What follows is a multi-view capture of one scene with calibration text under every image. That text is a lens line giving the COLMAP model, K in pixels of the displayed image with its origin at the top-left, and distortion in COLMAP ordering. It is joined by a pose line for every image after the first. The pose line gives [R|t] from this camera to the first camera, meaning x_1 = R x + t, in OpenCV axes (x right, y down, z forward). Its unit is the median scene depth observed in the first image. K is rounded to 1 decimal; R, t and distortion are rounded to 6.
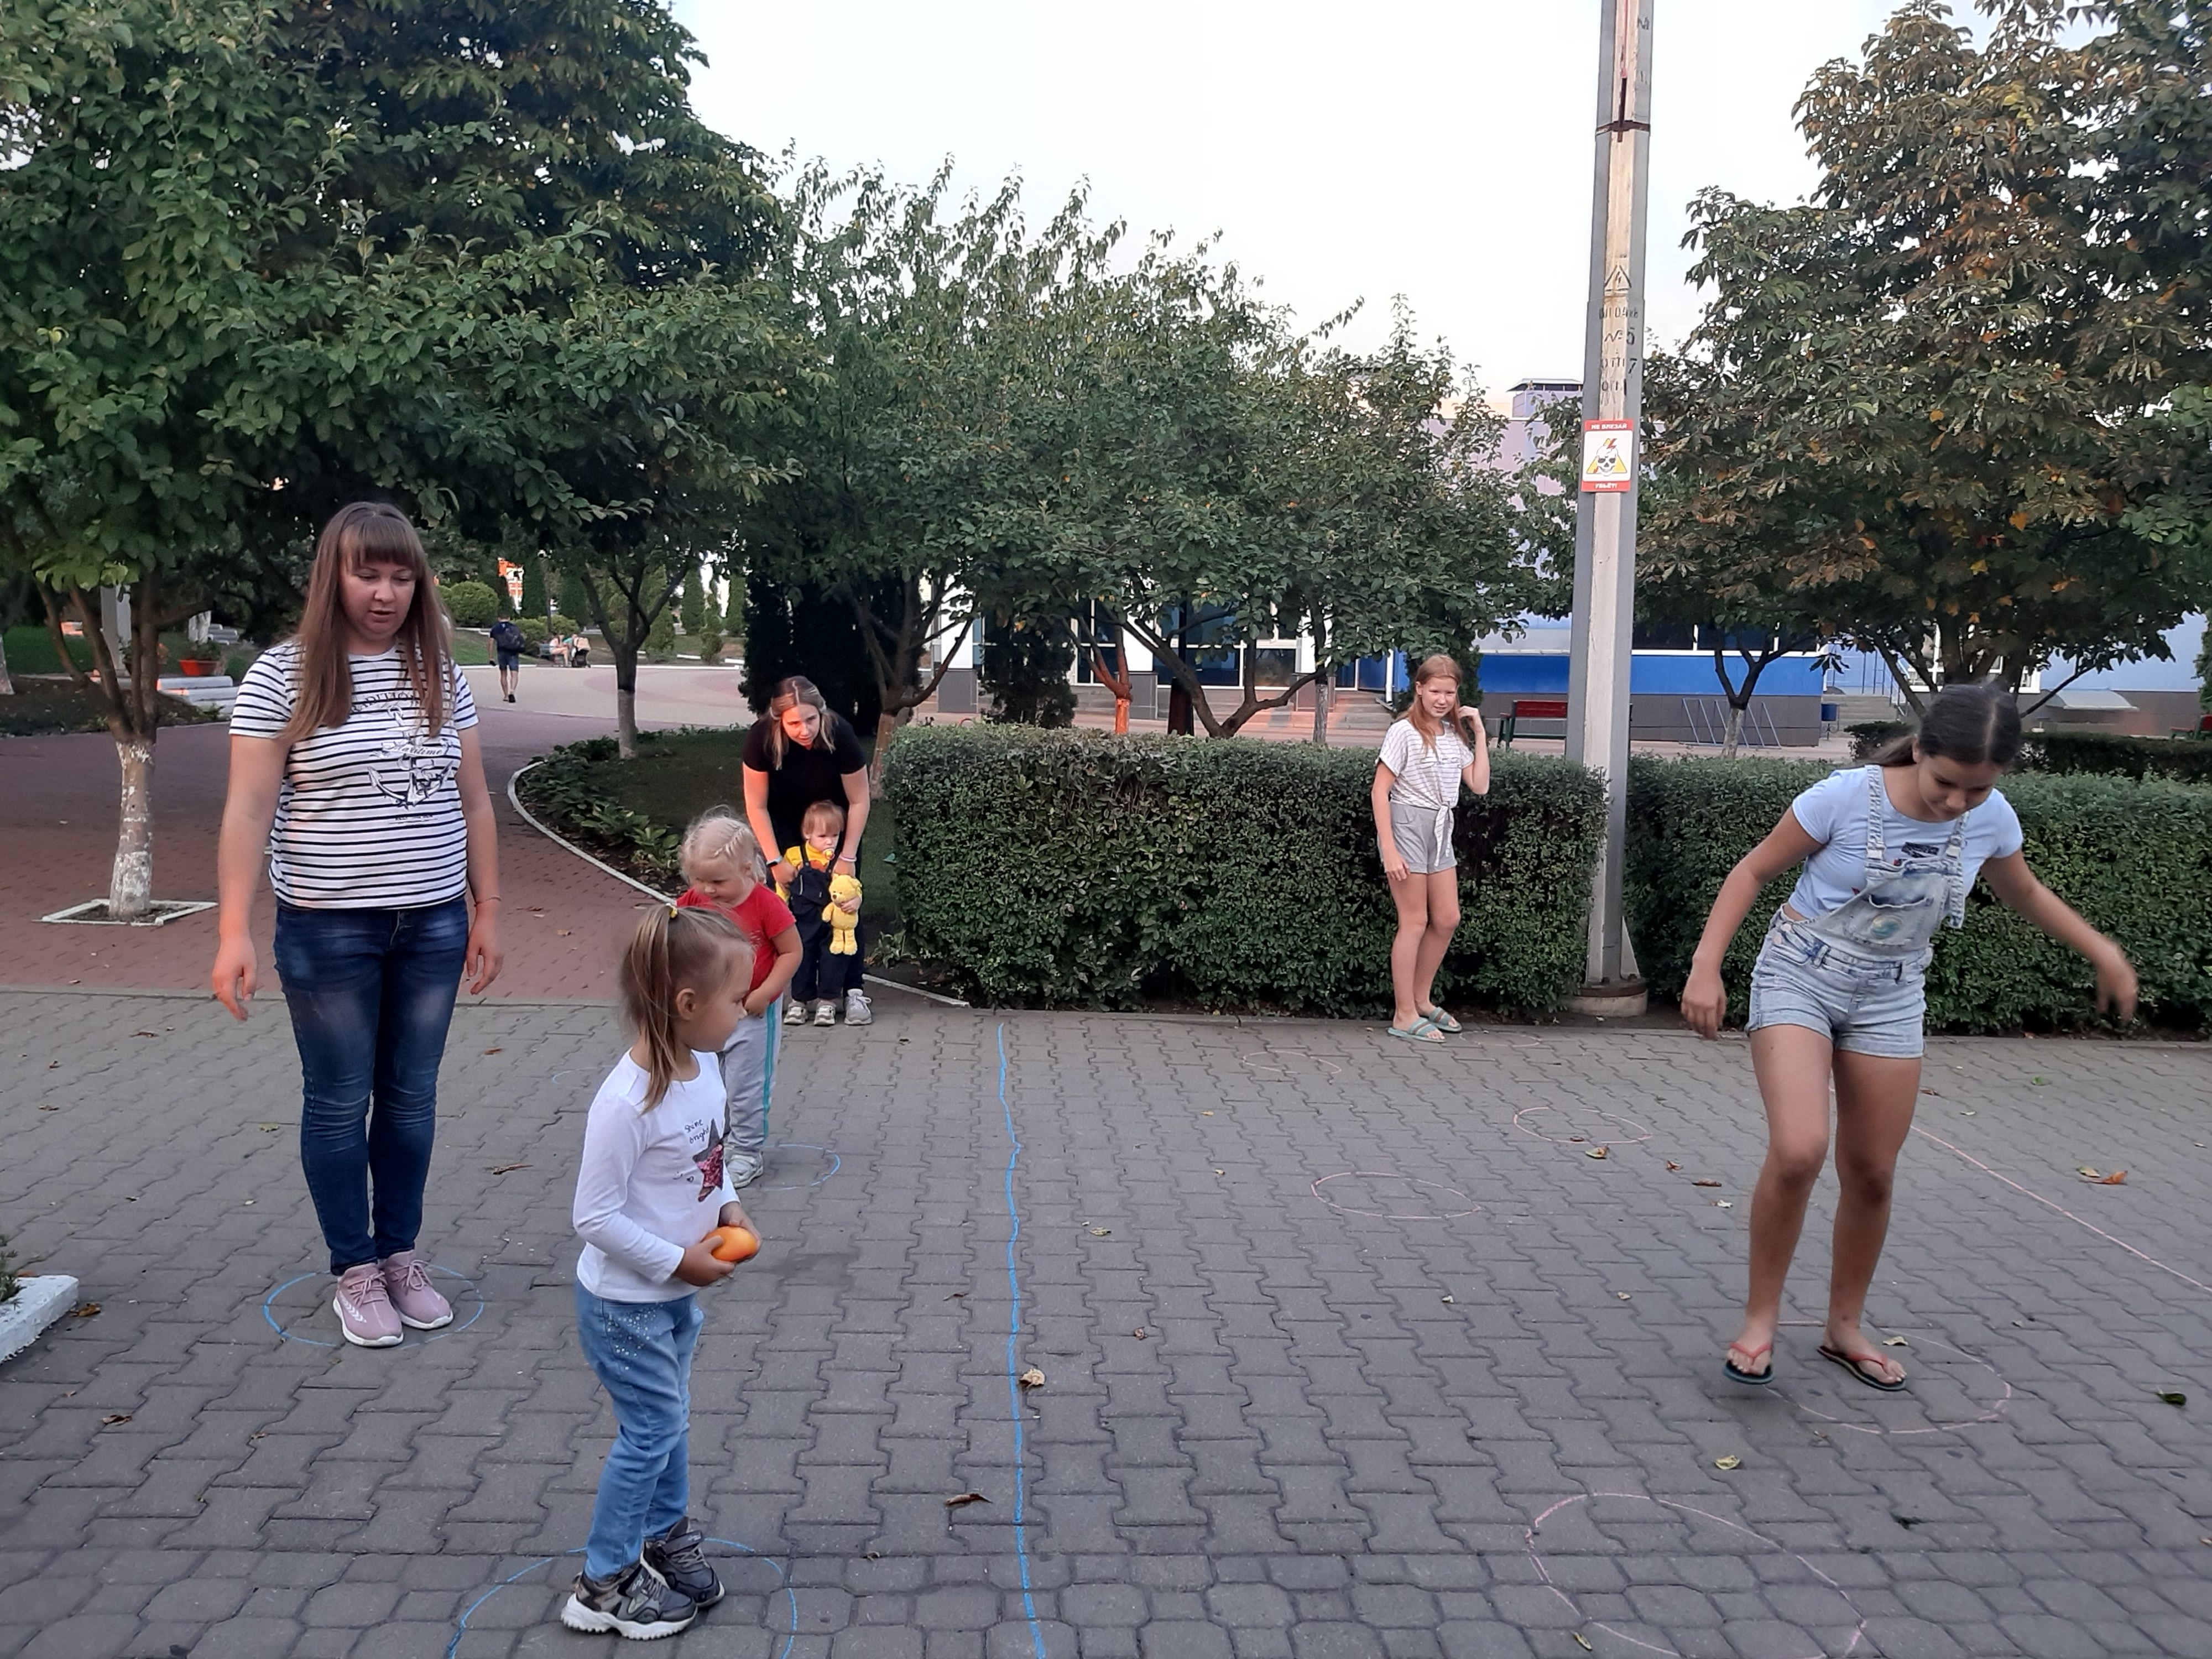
lens RADIAL K [[1724.7, 0, 1109.8], [0, 1724.7, 842.3], [0, 0, 1]] dist [0.082758, -0.169835]
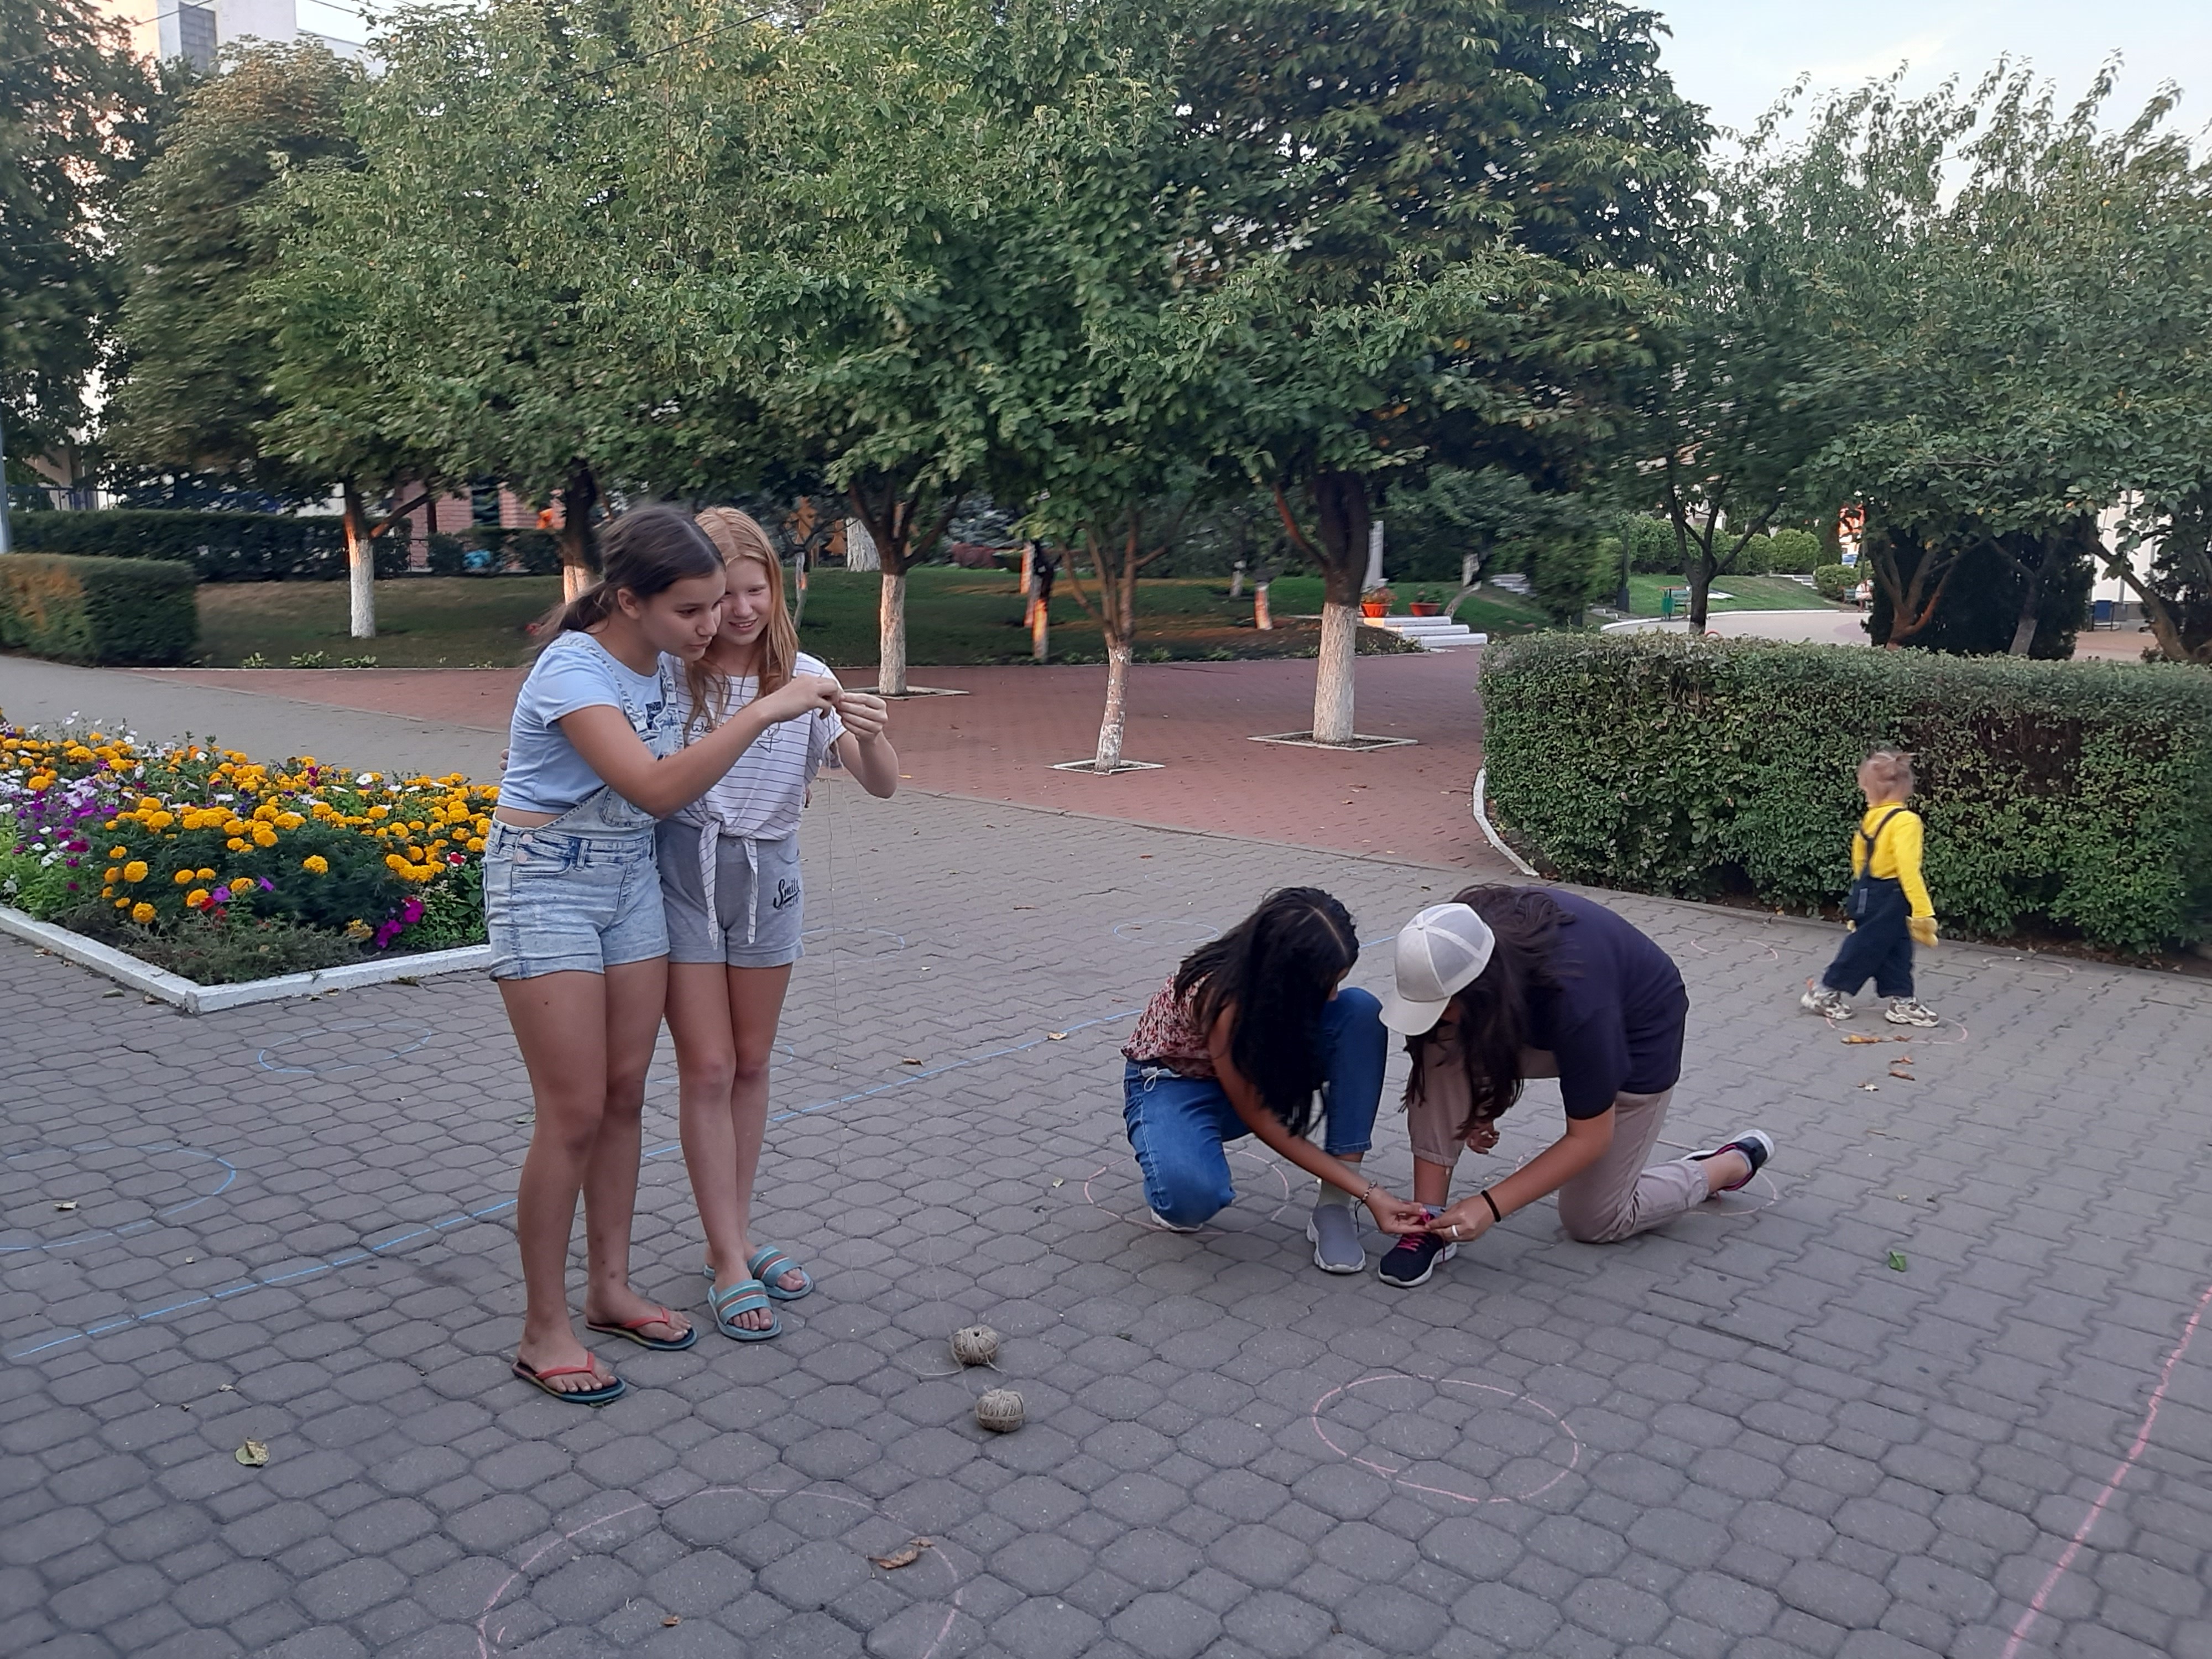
lens RADIAL K [[1730.5, 0, 1103.5], [0, 1730.5, 837.7], [0, 0, 1]] dist [0.077607, -0.156990]
pose [[0.713855, 0.086234, -0.694964, 0.389585], [-0.069508, 0.996214, 0.052216, 0.022384], [0.696836, 0.011031, 0.717146, -0.018332]]
